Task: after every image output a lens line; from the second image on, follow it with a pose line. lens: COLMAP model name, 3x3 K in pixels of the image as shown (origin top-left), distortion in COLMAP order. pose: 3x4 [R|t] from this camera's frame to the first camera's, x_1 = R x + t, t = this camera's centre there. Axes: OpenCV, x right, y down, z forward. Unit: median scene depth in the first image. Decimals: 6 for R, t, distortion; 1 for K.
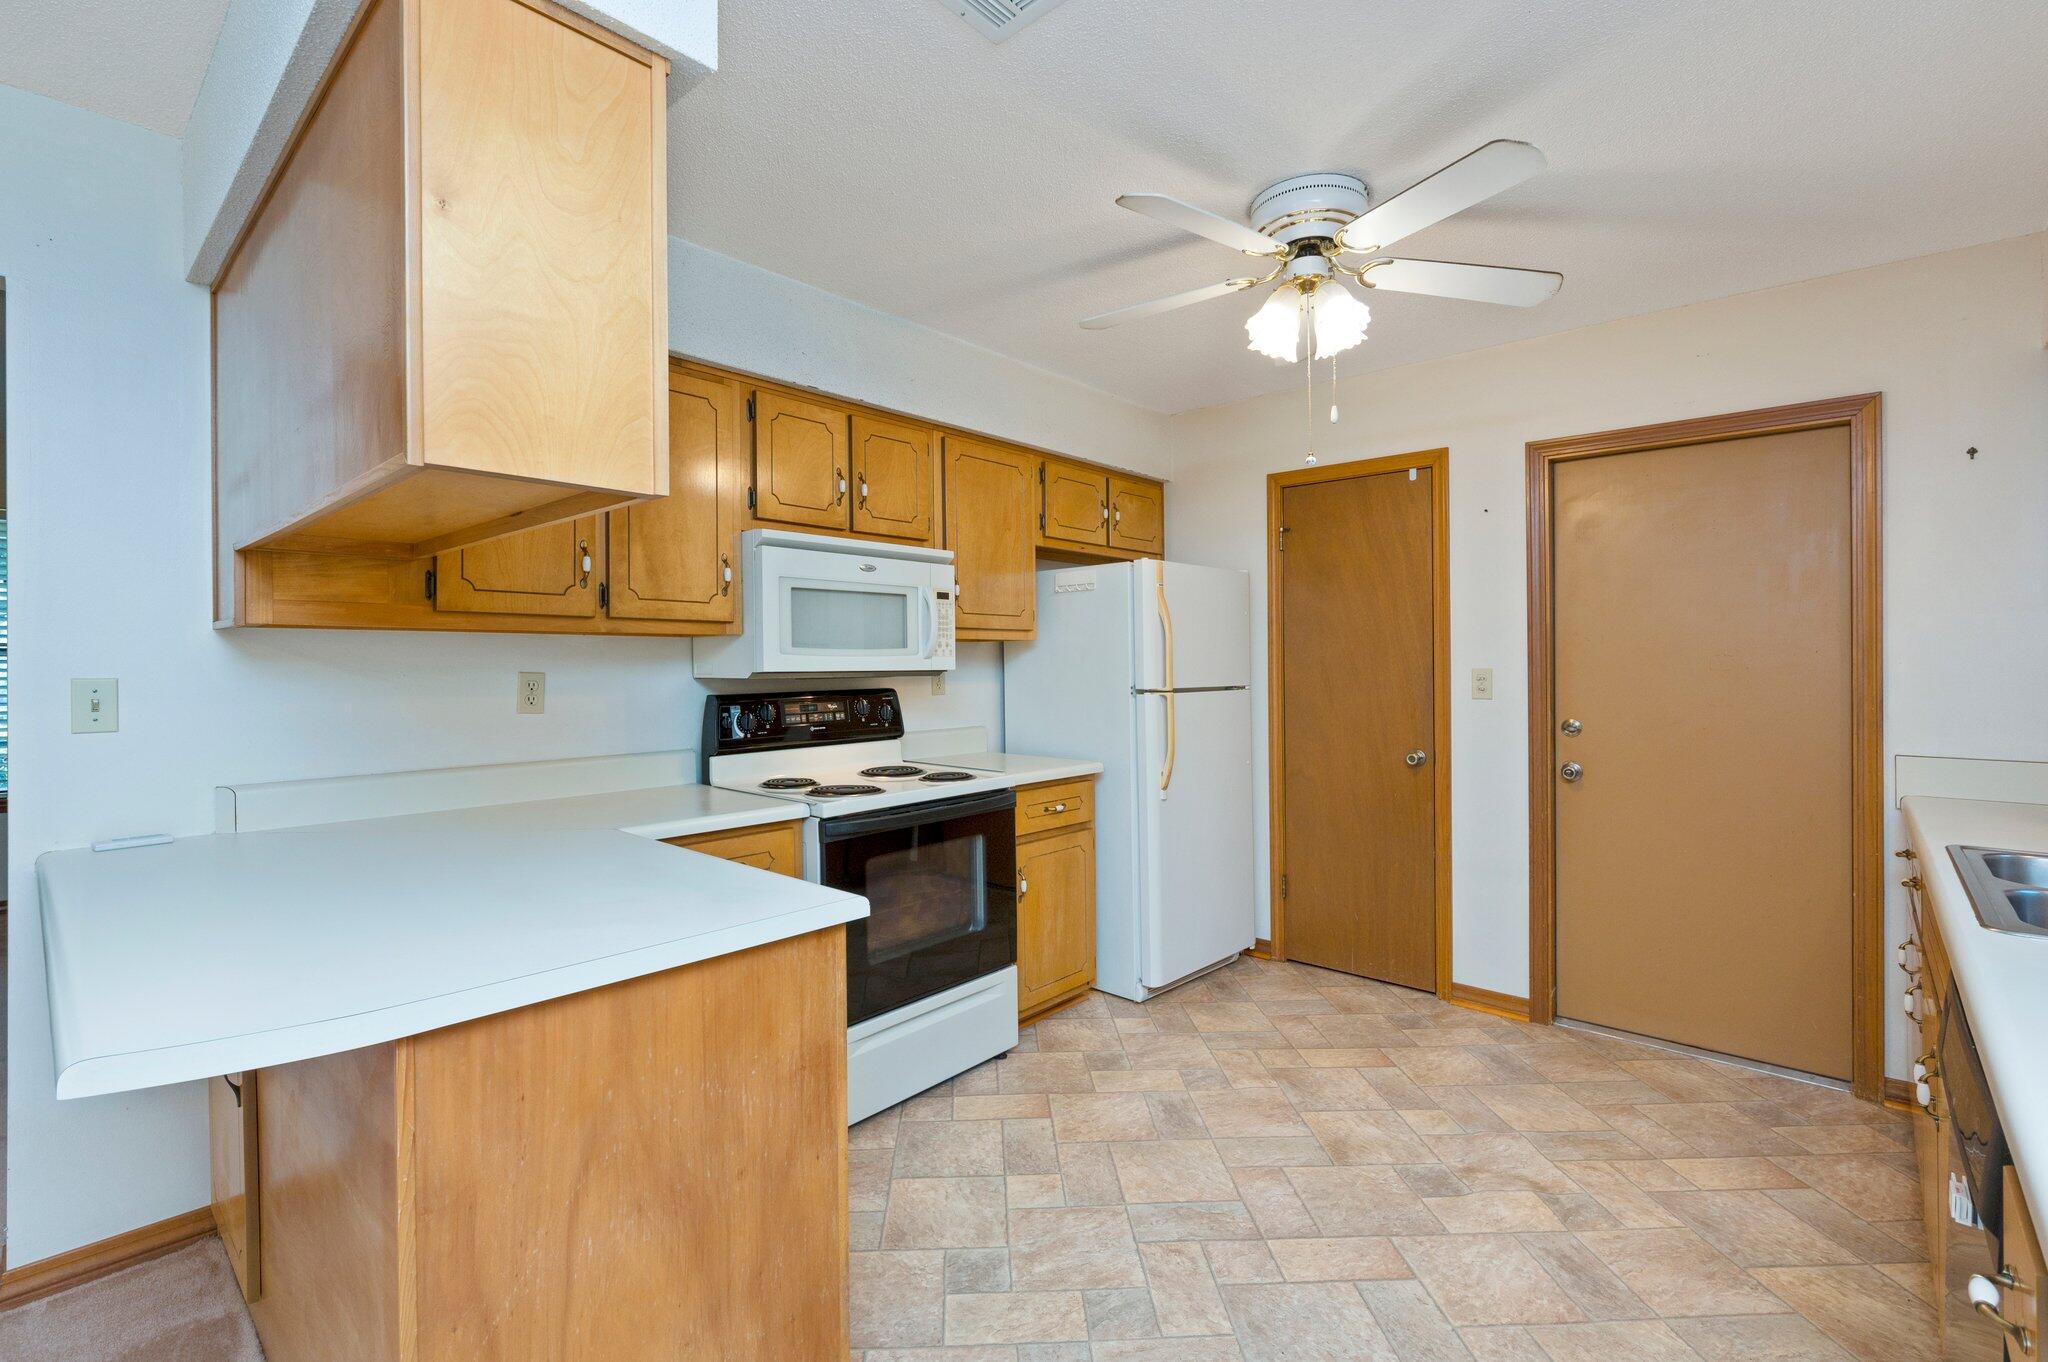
lens RADIAL K [[923.3, 0, 989.5], [0, 923.3, 650.0], [0, 0, 1]] dist [-0.001406, 0.000453]
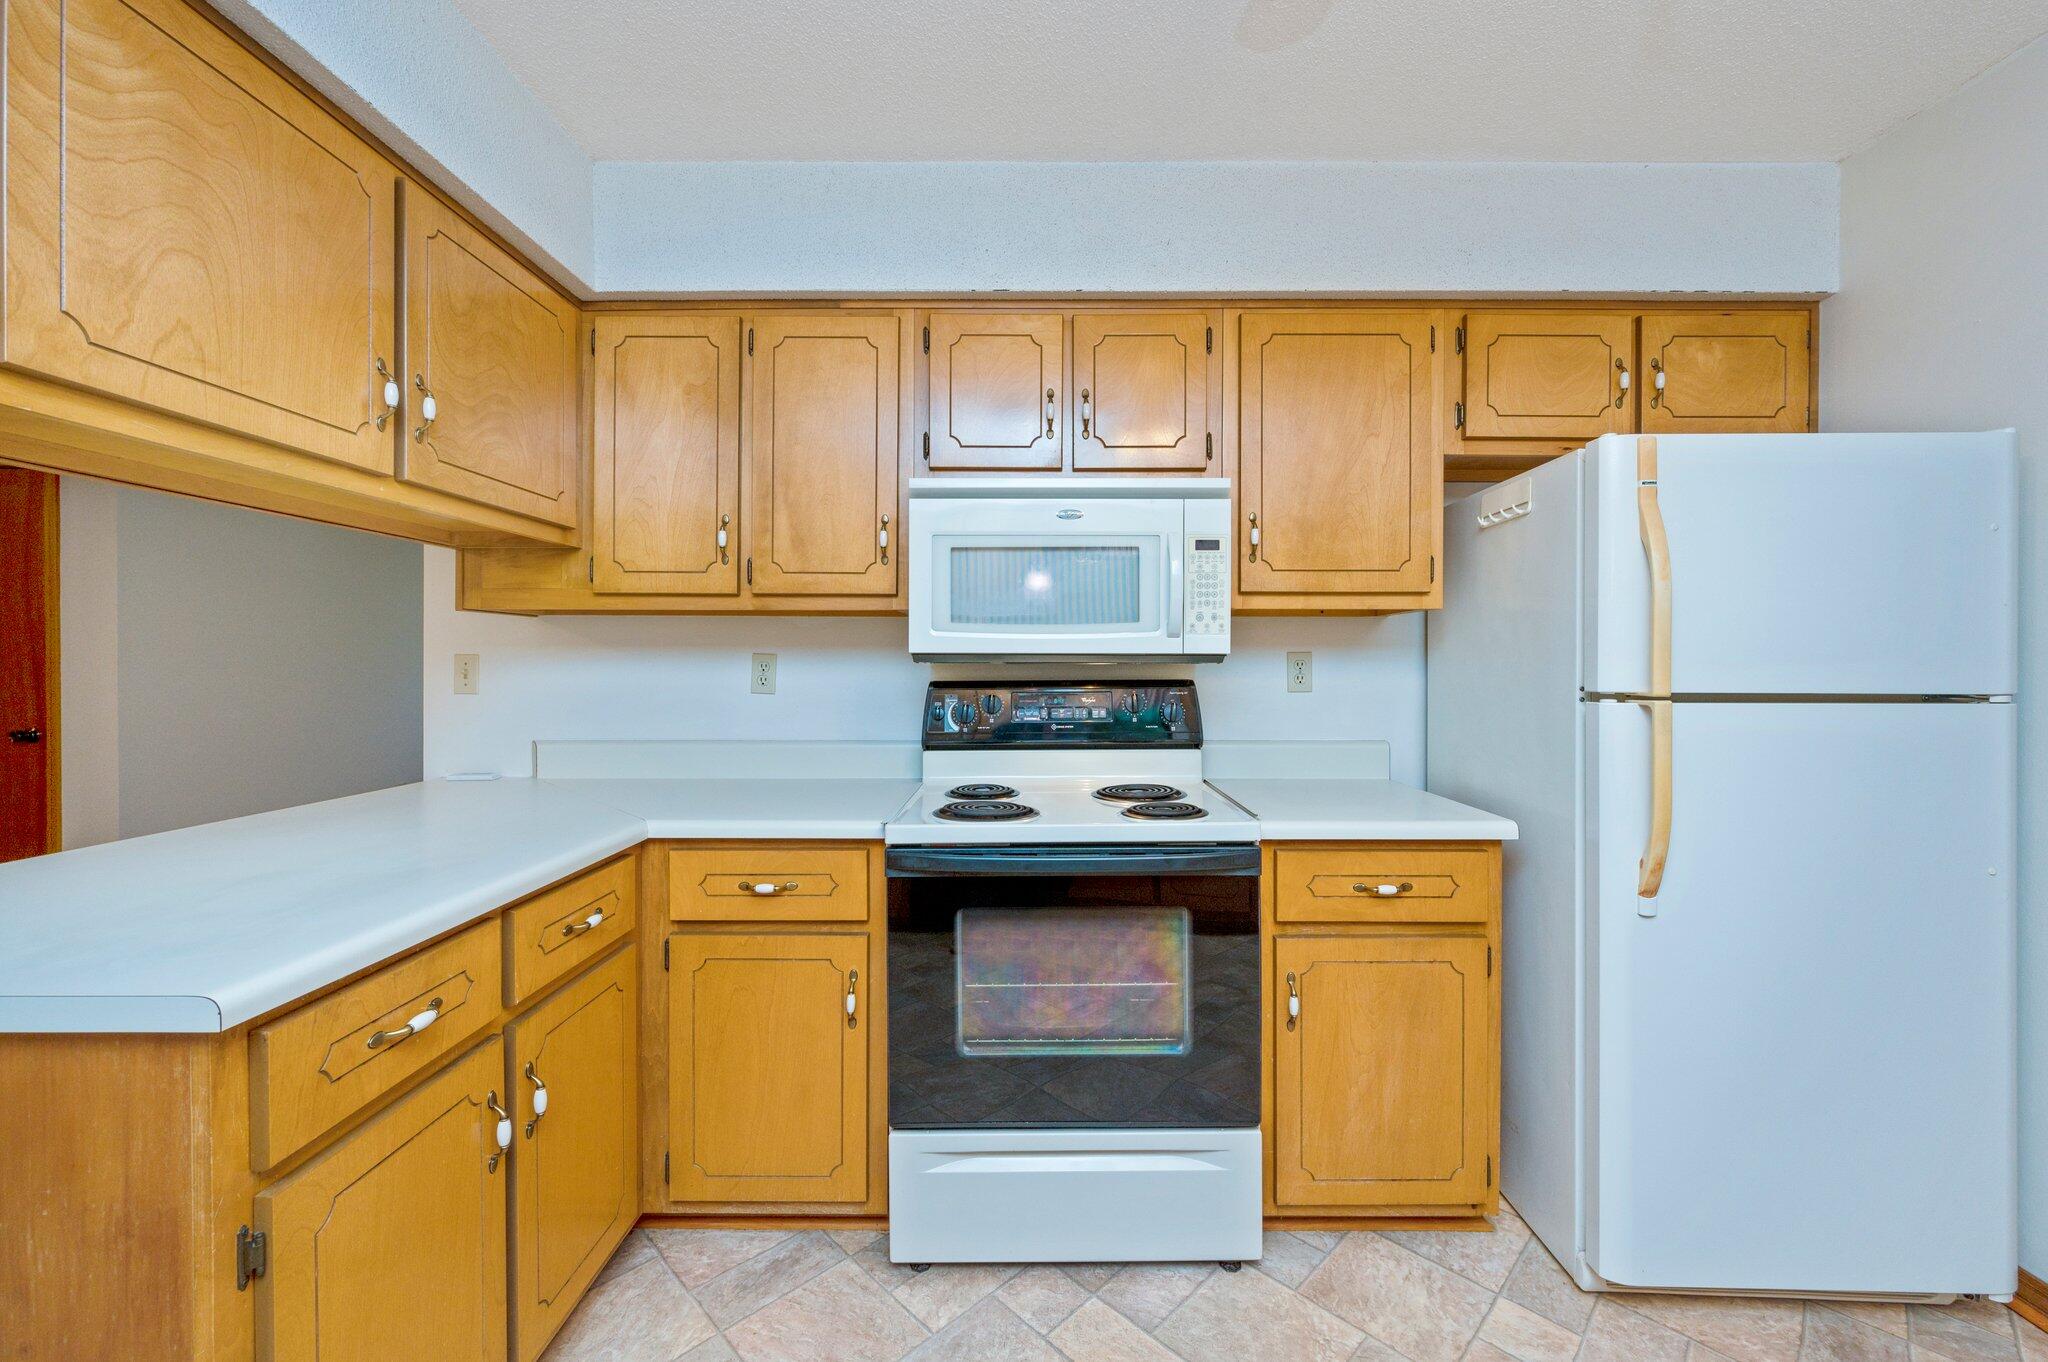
lens RADIAL K [[803.3, 0, 1028.5], [0, 803.3, 667.5], [0, 0, 1]] dist [-0.001279, -0.000134]
pose [[0.683256, 0.009916, -0.730112, 0.306844], [0.004747, 0.999826, 0.018021, 0.021339], [0.730163, -0.015778, 0.683090, 0.517769]]
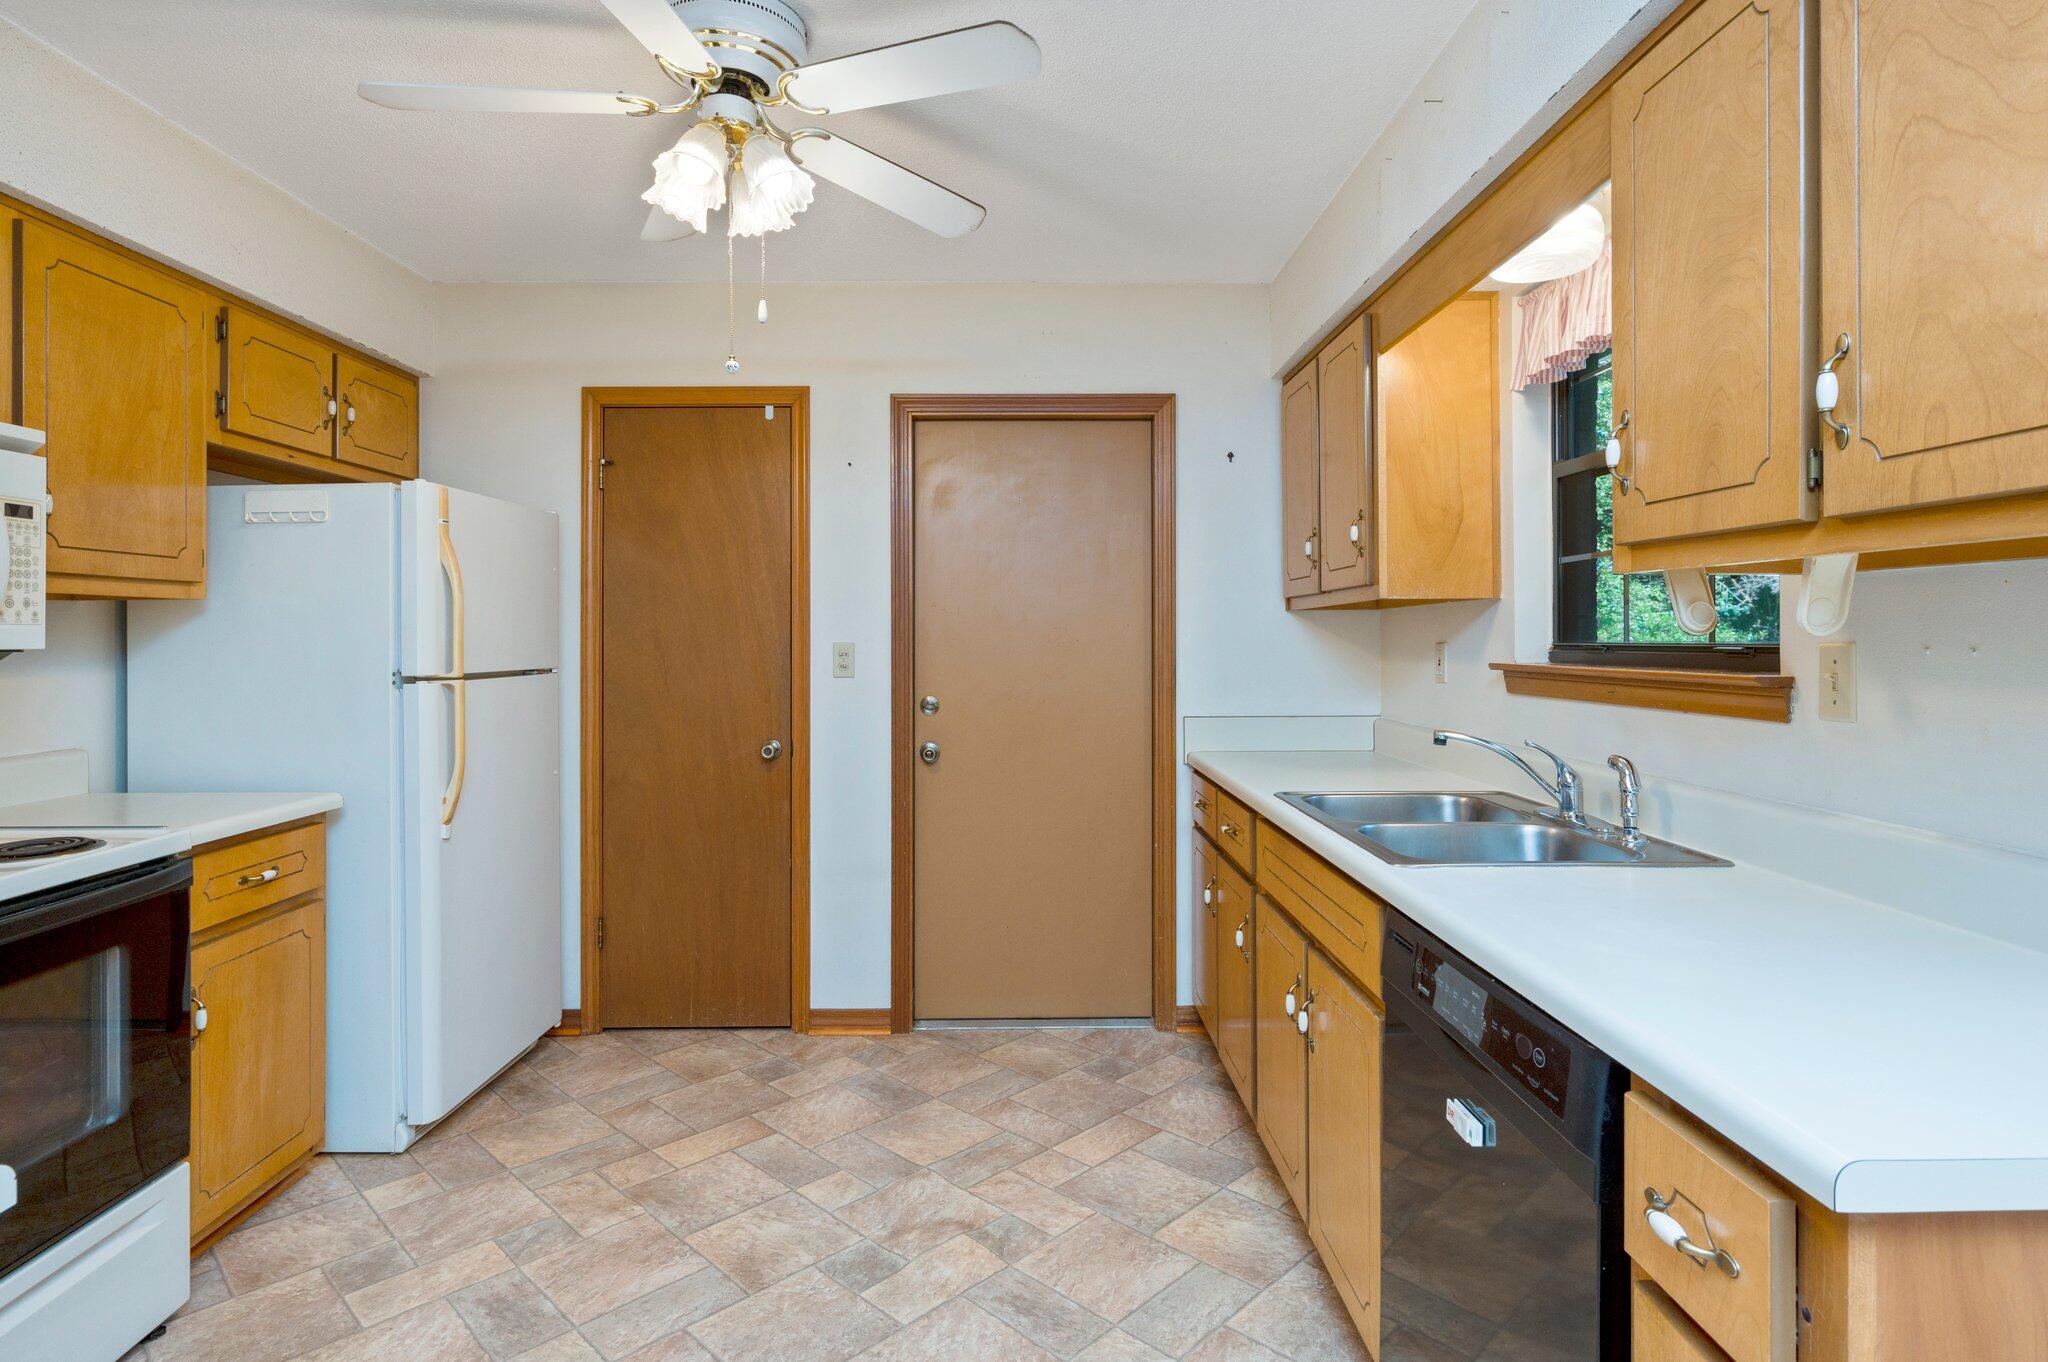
lens RADIAL K [[1092.3, 0, 1018.4], [0, 1092.3, 610.7], [0, 0, 1]] dist [0.001461, -0.001364]
pose [[0.719607, 0.015763, 0.694203, -0.075569], [-0.006236, 0.999849, -0.016239, 0.005952], [-0.694354, 0.007356, 0.719596, 0.146039]]
